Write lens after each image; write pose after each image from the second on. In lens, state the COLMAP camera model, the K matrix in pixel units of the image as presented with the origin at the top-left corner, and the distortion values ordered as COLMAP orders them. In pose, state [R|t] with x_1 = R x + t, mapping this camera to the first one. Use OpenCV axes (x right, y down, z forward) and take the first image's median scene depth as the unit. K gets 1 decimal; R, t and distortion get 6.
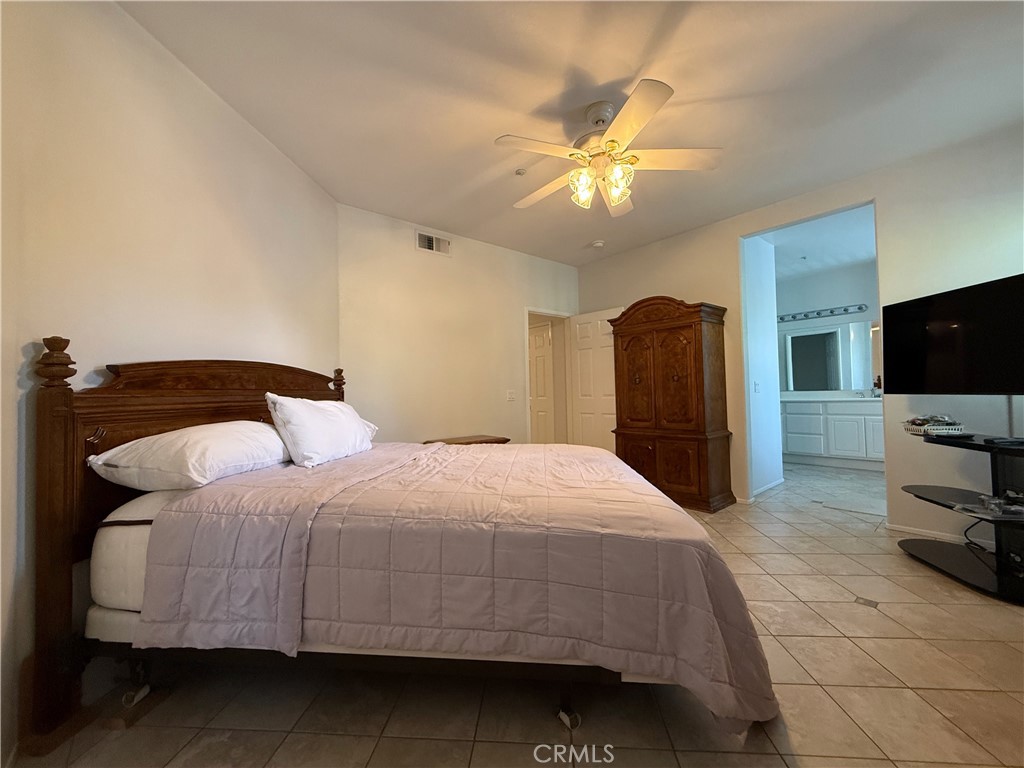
lens RADIAL K [[408.7, 0, 512.0], [0, 408.7, 384.0], [0, 0, 1]] dist [0.000583, 0.000038]
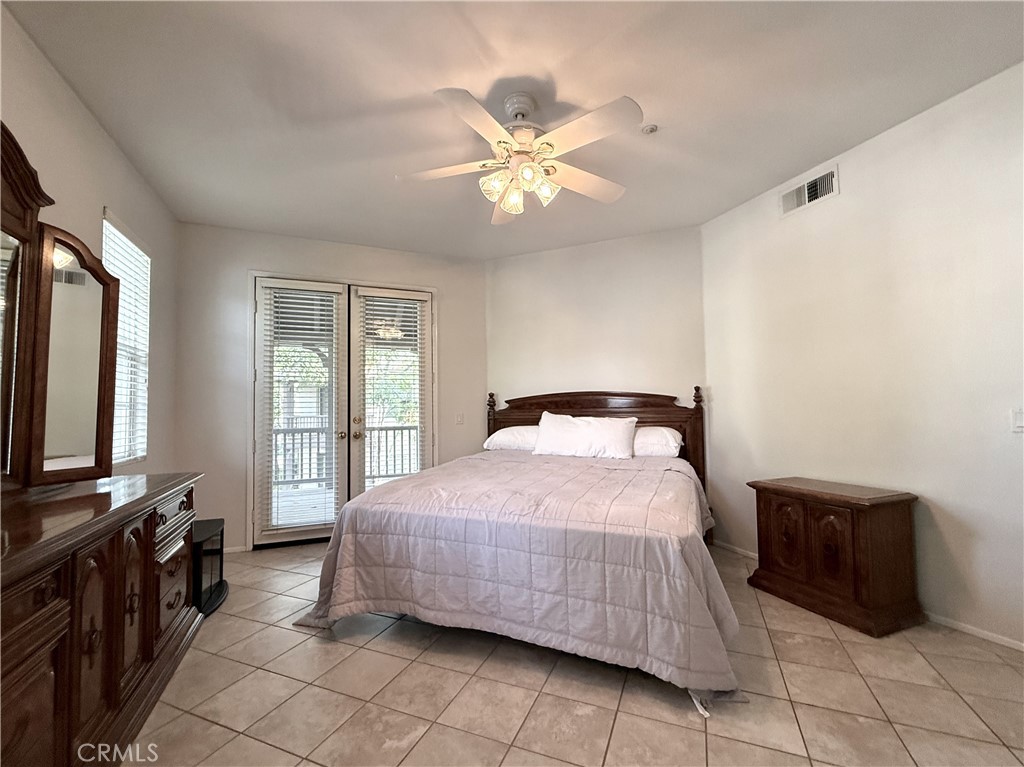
lens RADIAL K [[436.2, 0, 512.0], [0, 436.2, 383.5], [0, 0, 1]] dist [-0.000509, -0.000035]
pose [[-0.312907, -0.033299, -0.949200, 1.355582], [0.048600, 0.997515, -0.051015, -0.009399], [0.948540, -0.062094, -0.310511, 1.515515]]
